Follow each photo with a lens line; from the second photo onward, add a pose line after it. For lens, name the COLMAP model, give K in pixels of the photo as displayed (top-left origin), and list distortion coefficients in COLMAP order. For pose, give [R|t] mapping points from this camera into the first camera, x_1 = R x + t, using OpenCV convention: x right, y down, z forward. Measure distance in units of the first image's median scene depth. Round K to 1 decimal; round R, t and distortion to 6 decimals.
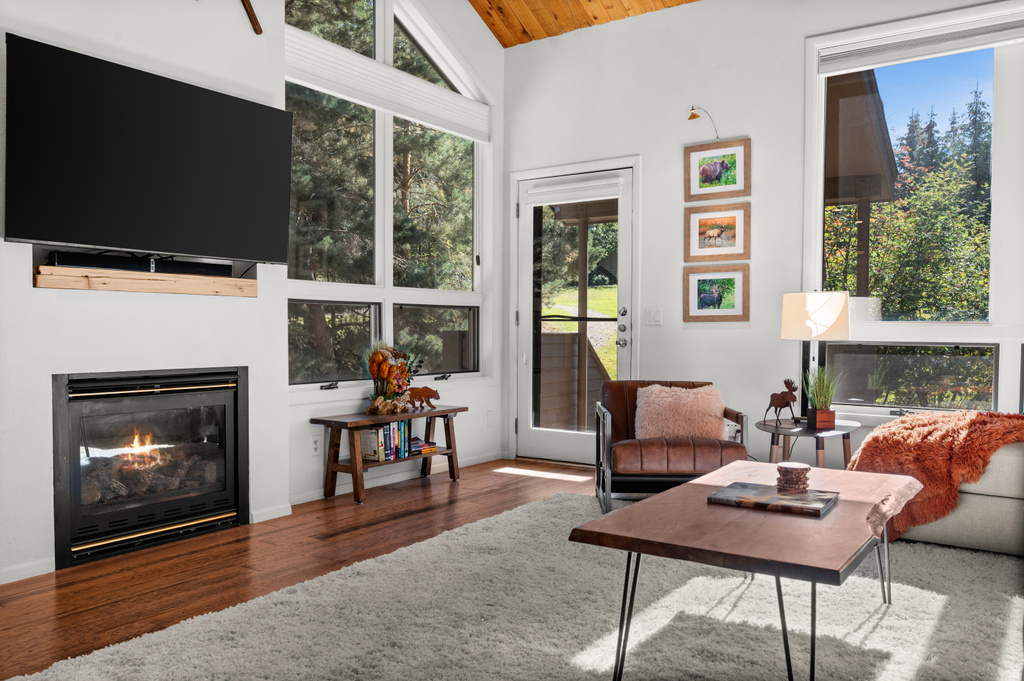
lens RADIAL K [[795.3, 0, 512.2], [0, 795.3, 351.0], [0, 0, 1]] dist [0.003105, -0.006102]
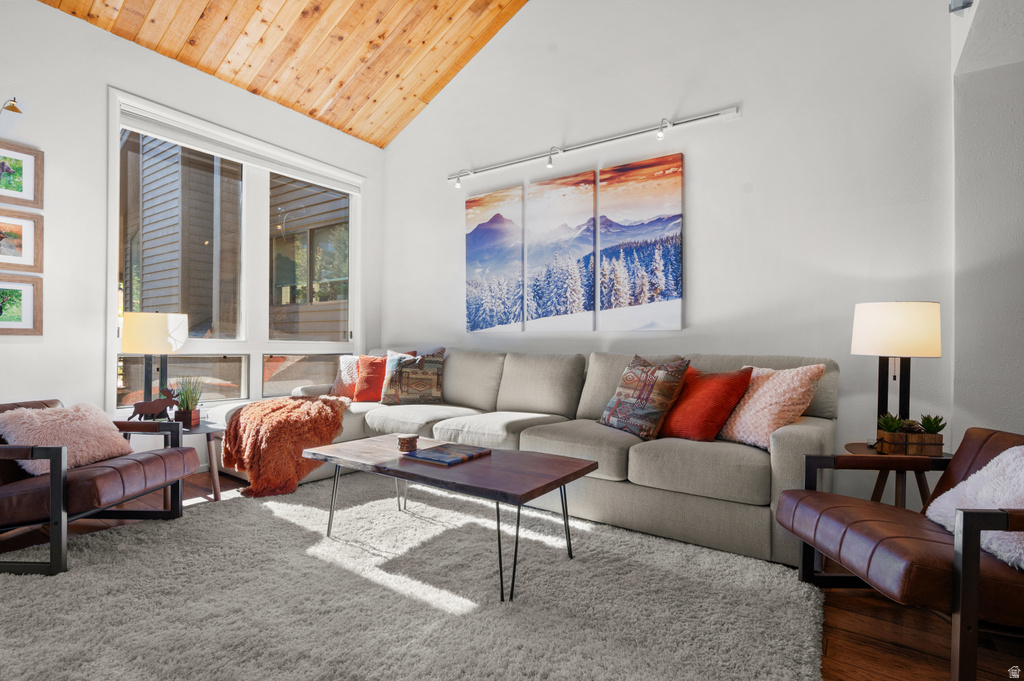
lens RADIAL K [[499.5, 0, 512.9], [0, 499.5, 341.9], [0, 0, 1]] dist [-0.000417, 0.000170]
pose [[0.000329, 0.006894, 0.999976, -0.322125], [0.016397, 0.999842, -0.006899, -0.015308], [-0.999866, 0.016399, 0.000216, 0.412567]]
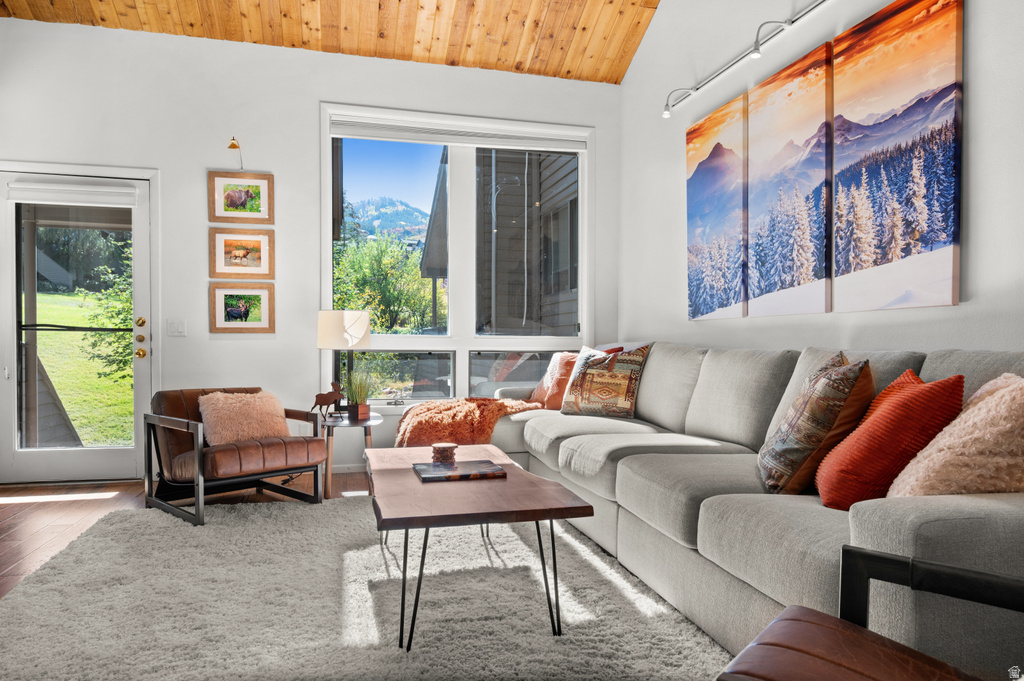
lens RADIAL K [[676.0, 0, 511.6], [0, 676.0, 351.4], [0, 0, 1]] dist [-0.002786, 0.002817]
pose [[0.659678, -0.010653, 0.751472, -0.211740], [0.017417, 0.999848, -0.001116, -0.003815], [-0.751346, 0.013825, 0.659764, 0.095377]]
